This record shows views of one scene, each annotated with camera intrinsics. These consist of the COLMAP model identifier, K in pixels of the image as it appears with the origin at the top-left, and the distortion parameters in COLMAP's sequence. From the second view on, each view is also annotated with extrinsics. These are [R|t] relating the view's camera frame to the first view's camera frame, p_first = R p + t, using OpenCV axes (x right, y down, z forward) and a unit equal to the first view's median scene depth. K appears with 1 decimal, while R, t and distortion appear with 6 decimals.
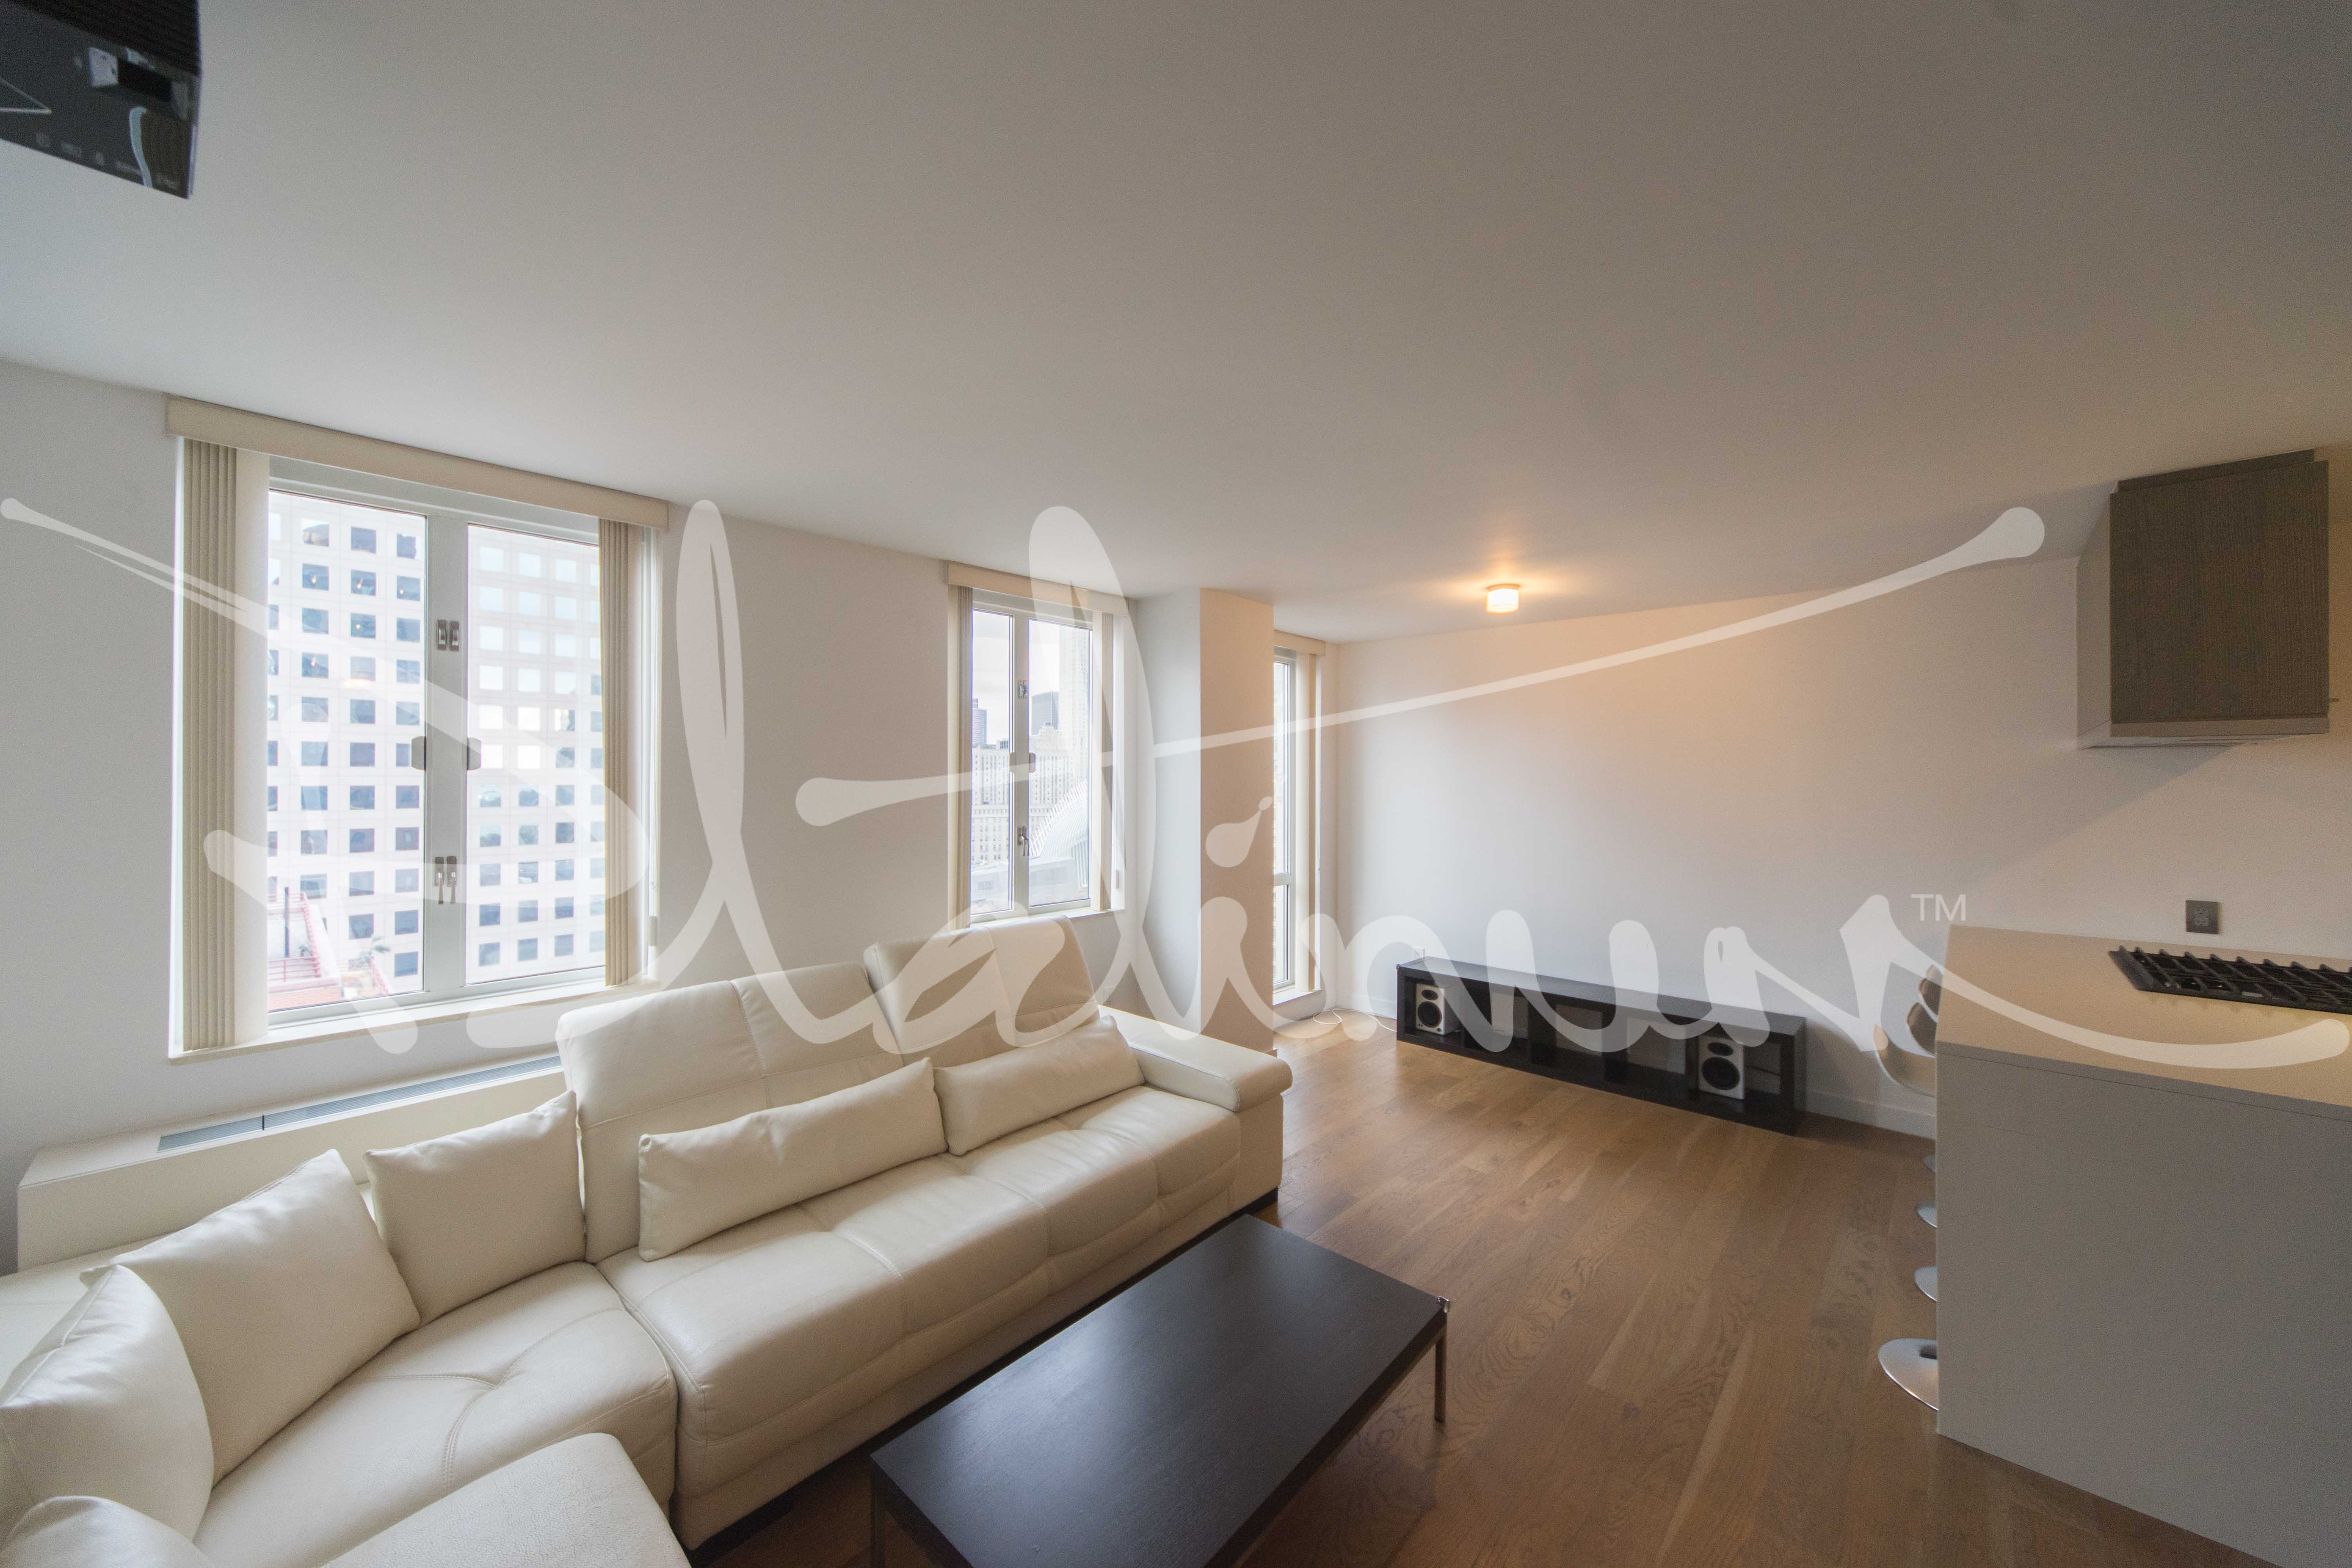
lens RADIAL K [[875.3, 0, 1155.9], [0, 875.3, 781.1], [0, 0, 1]] dist [0.000118, -0.000123]
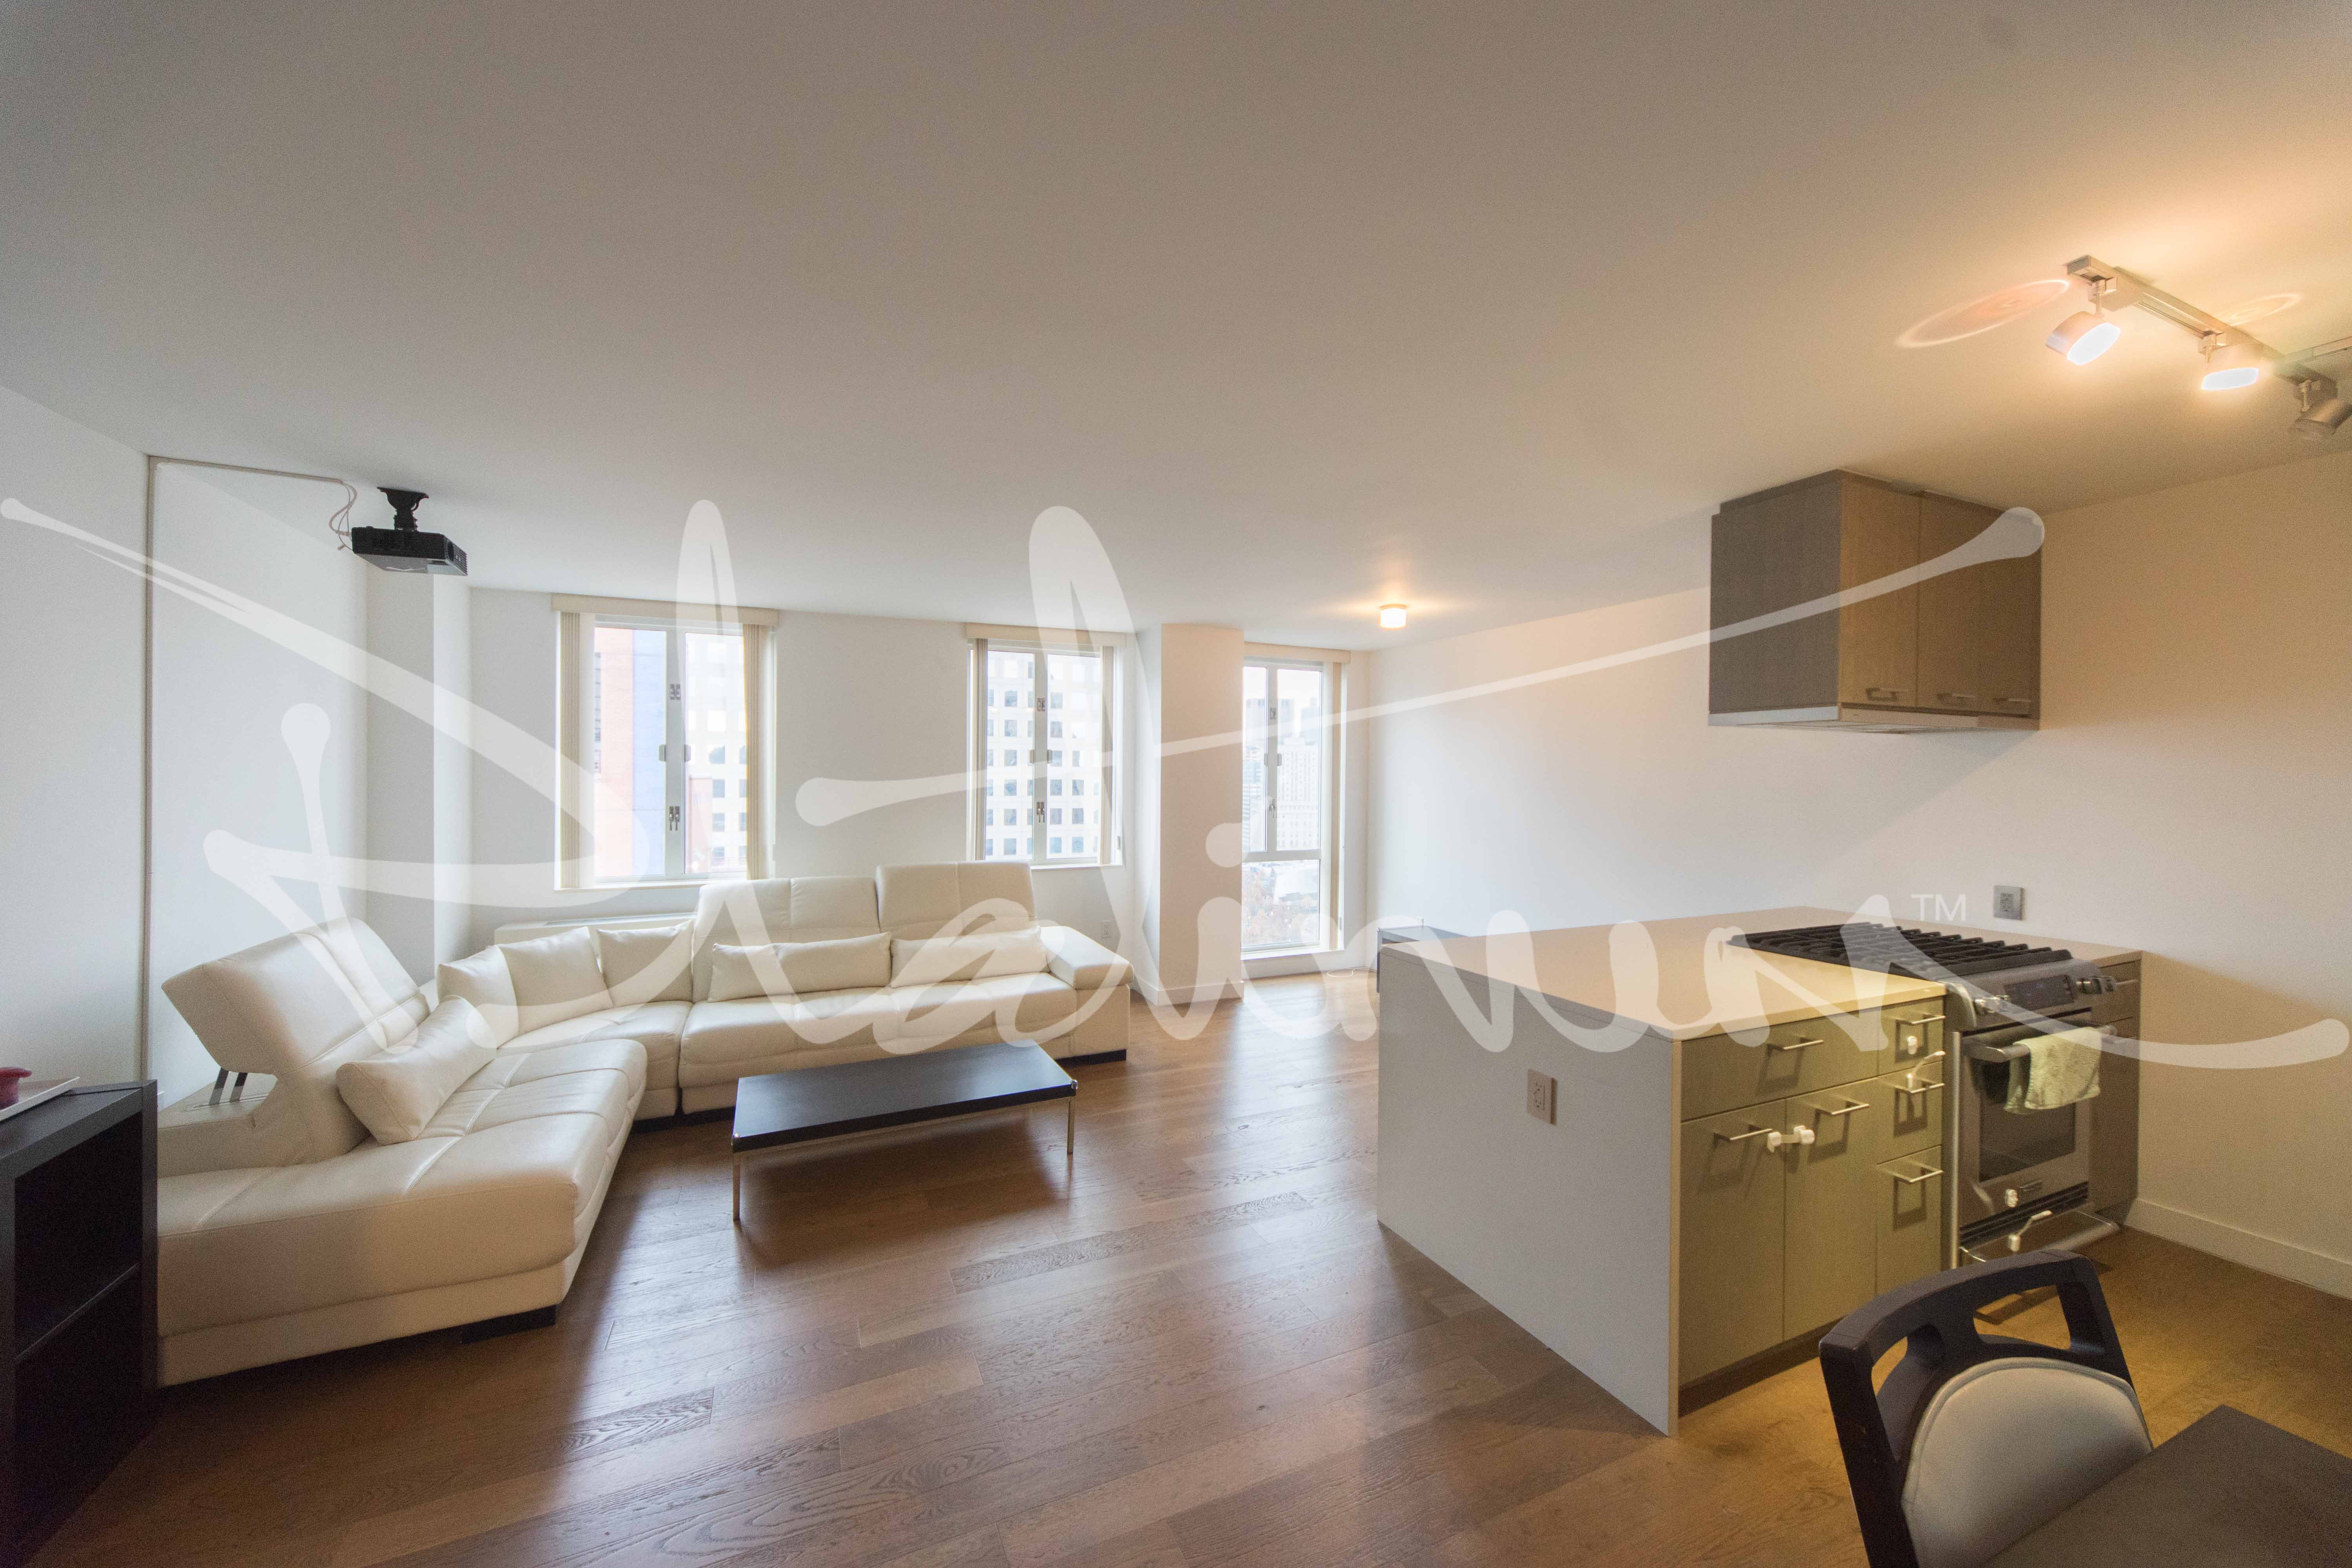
lens RADIAL K [[875.3, 0, 1180.1], [0, 875.3, 777.4], [0, 0, 1]] dist [0.000118, -0.000123]
pose [[0.923703, 0.002879, -0.383098, 0.659533], [-0.001072, 0.999987, 0.004929, 0.008565], [0.383107, -0.004142, 0.923695, -0.247852]]
